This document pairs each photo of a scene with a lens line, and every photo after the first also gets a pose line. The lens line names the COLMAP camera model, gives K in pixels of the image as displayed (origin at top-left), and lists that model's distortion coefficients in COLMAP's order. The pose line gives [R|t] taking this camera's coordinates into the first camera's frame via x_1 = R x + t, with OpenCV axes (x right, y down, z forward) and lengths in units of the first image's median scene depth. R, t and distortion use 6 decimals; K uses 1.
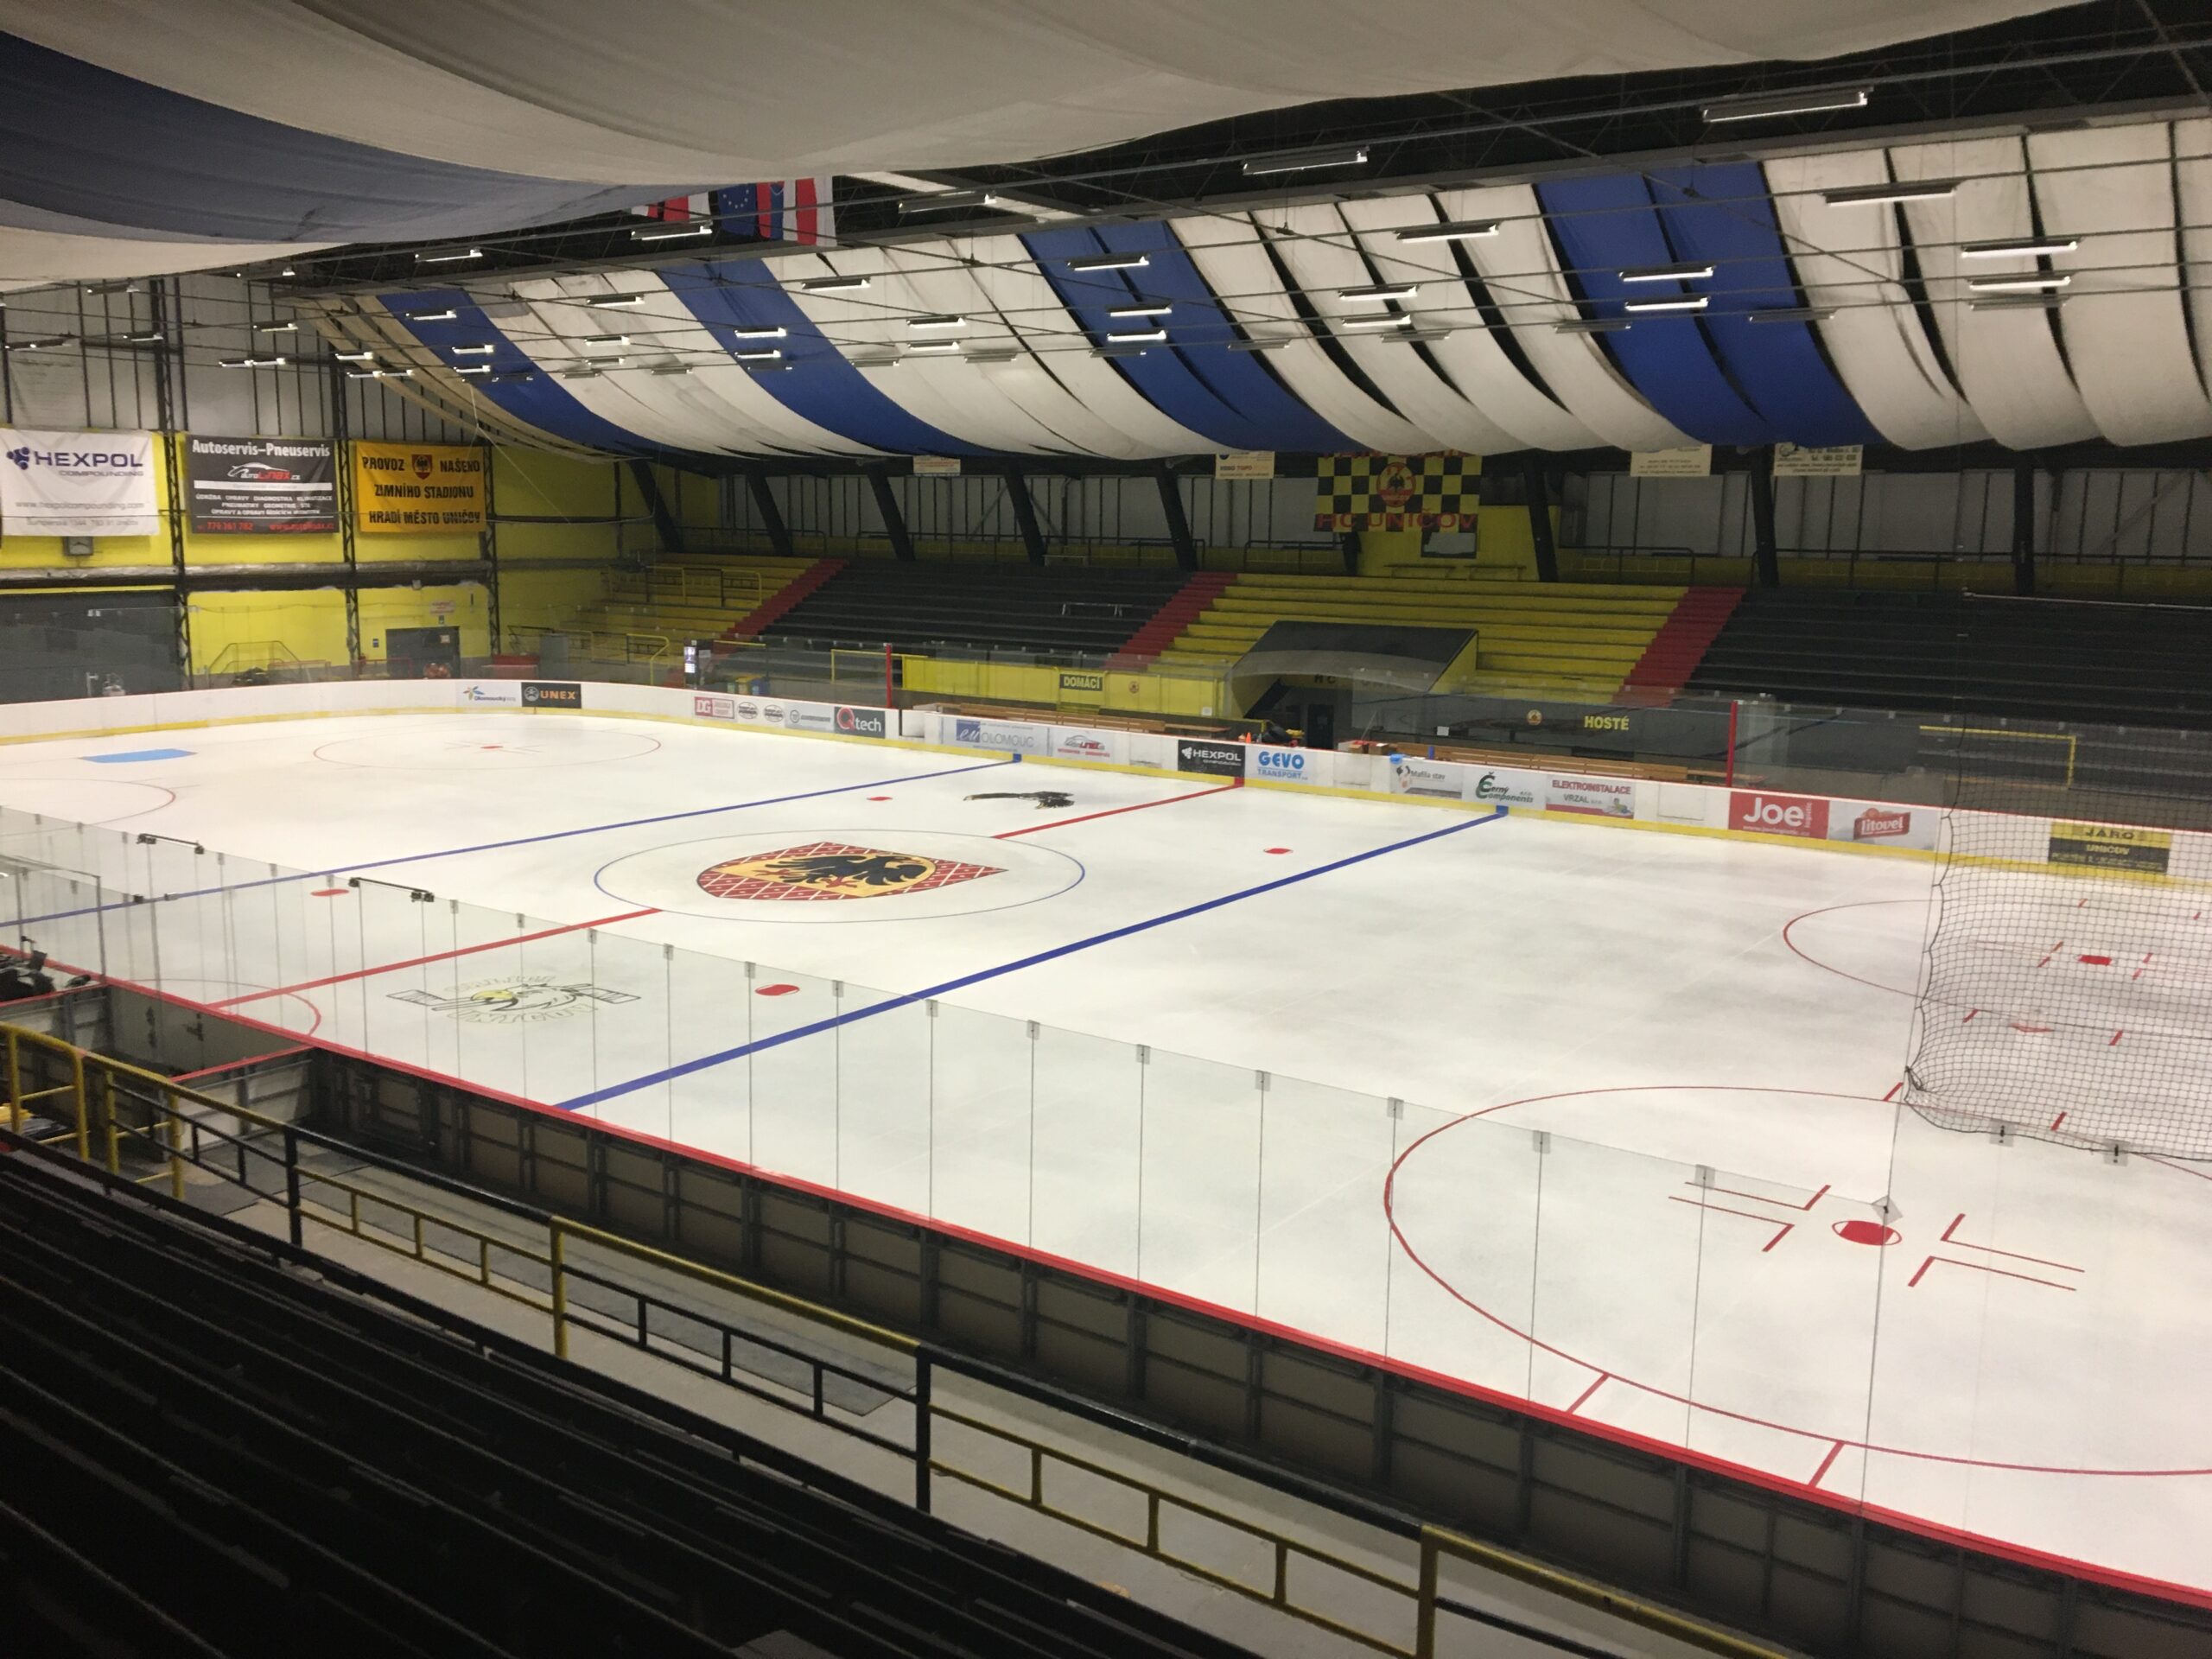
lens RADIAL K [[1861.9, 0, 1017.9], [0, 1861.9, 830.0], [0, 0, 1]] dist [0.110695, -0.148177]
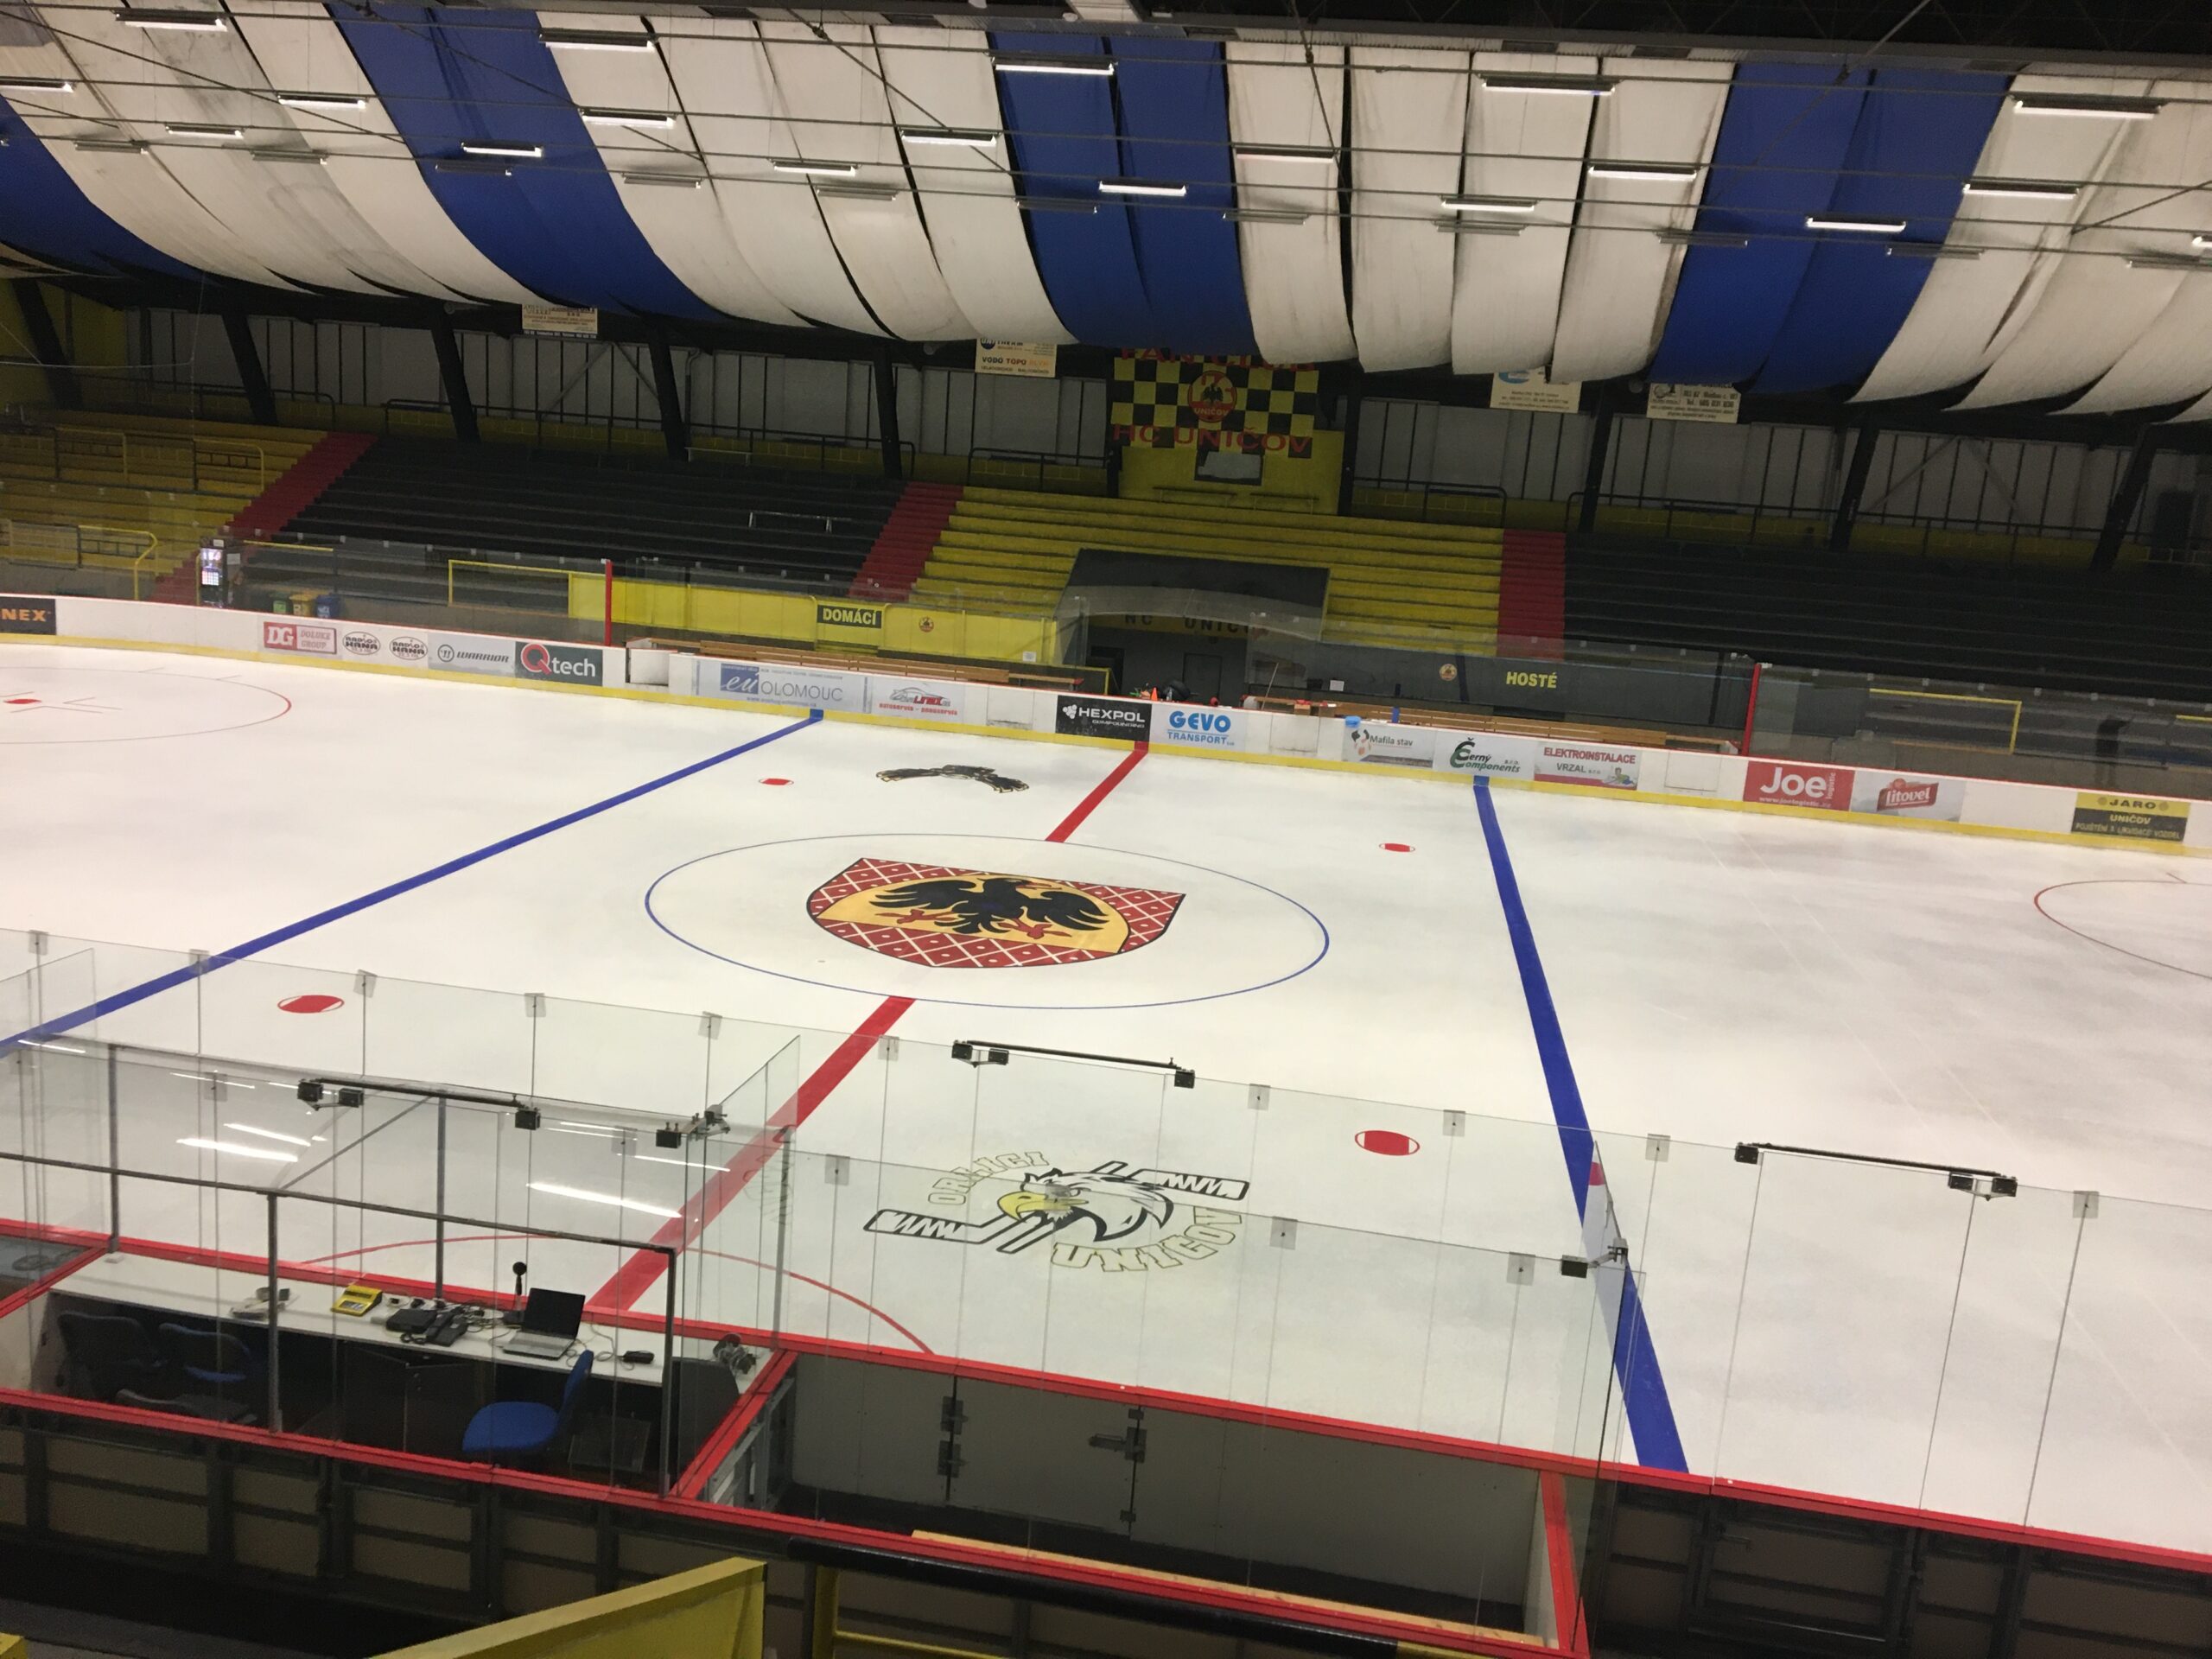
lens RADIAL K [[1881.1, 0, 1033.5], [0, 1881.1, 846.4], [0, 0, 1]] dist [0.087248, -0.146085]
pose [[0.887773, -0.041917, 0.458369, -0.292204], [0.012857, 0.997714, 0.066338, -0.035346], [-0.460102, -0.052999, 0.886283, 0.252034]]
